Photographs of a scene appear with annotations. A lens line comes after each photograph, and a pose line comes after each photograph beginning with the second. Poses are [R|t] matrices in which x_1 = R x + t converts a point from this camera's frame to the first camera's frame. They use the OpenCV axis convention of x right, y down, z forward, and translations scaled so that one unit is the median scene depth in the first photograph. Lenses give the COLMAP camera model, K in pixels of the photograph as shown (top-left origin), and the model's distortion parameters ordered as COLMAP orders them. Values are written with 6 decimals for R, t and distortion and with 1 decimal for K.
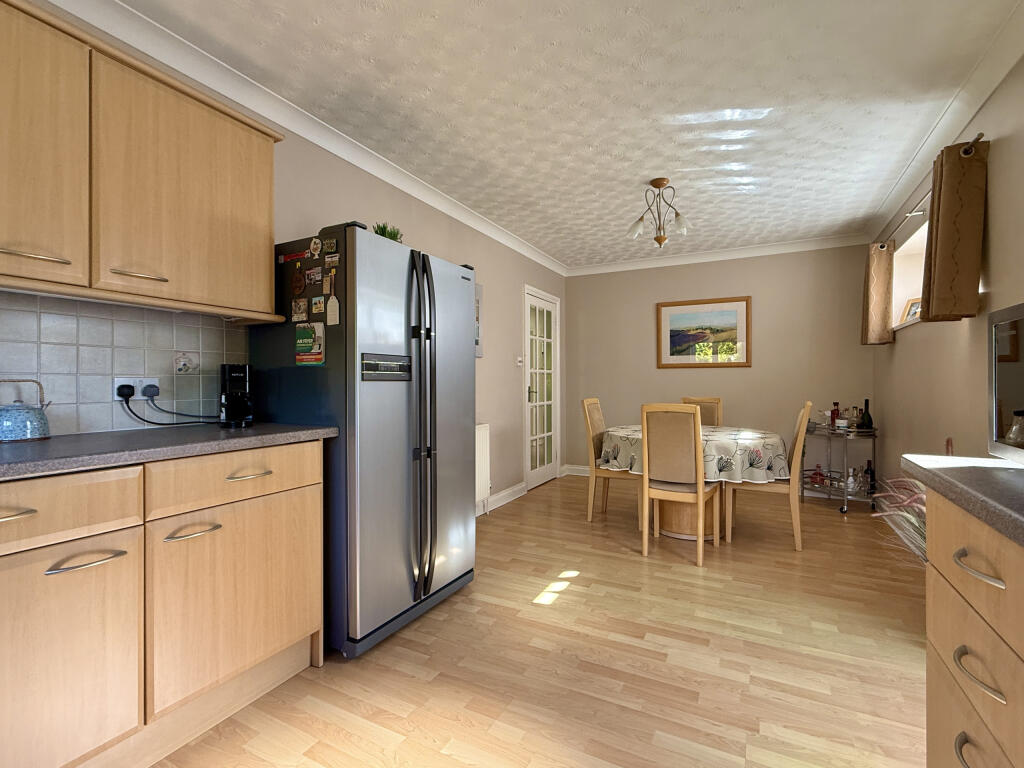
lens RADIAL K [[480.3, 0, 515.4], [0, 480.3, 380.9], [0, 0, 1]] dist [0.000094, -0.000068]
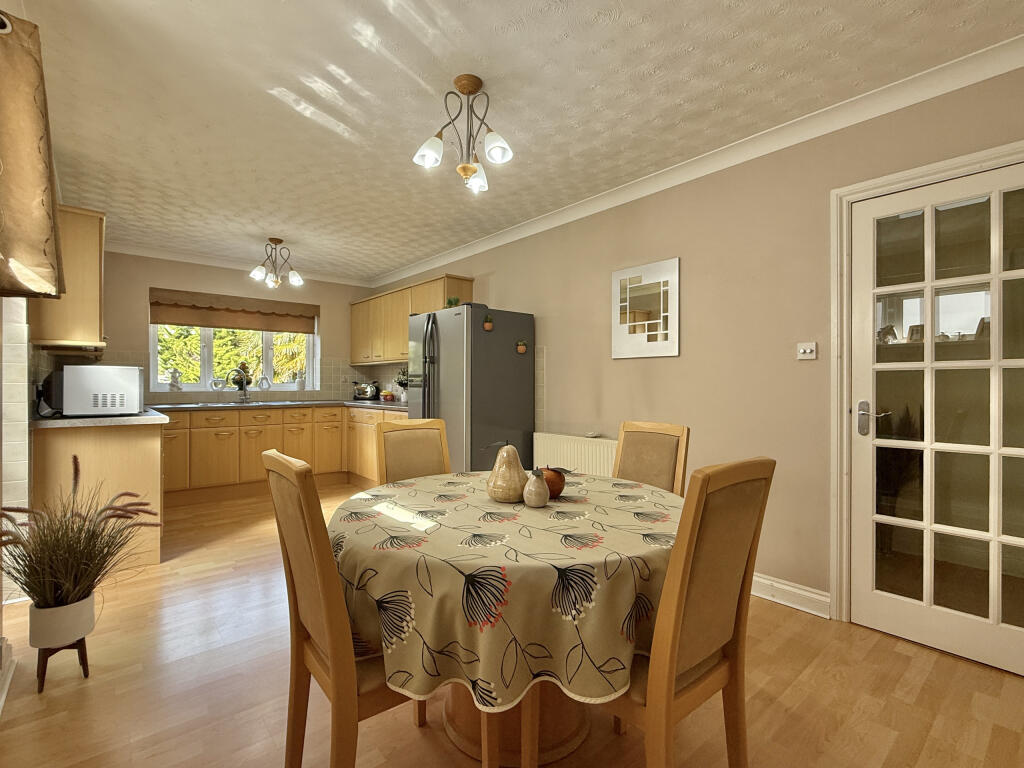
lens RADIAL K [[480.3, 0, 515.3], [0, 480.3, 386.4], [0, 0, 1]] dist [0.000094, -0.000068]
pose [[-0.372550, 0.001167, -0.928011, 1.181225], [-0.002245, 0.999995, 0.002159, -0.008615], [0.928009, 0.002888, -0.372546, 1.742153]]
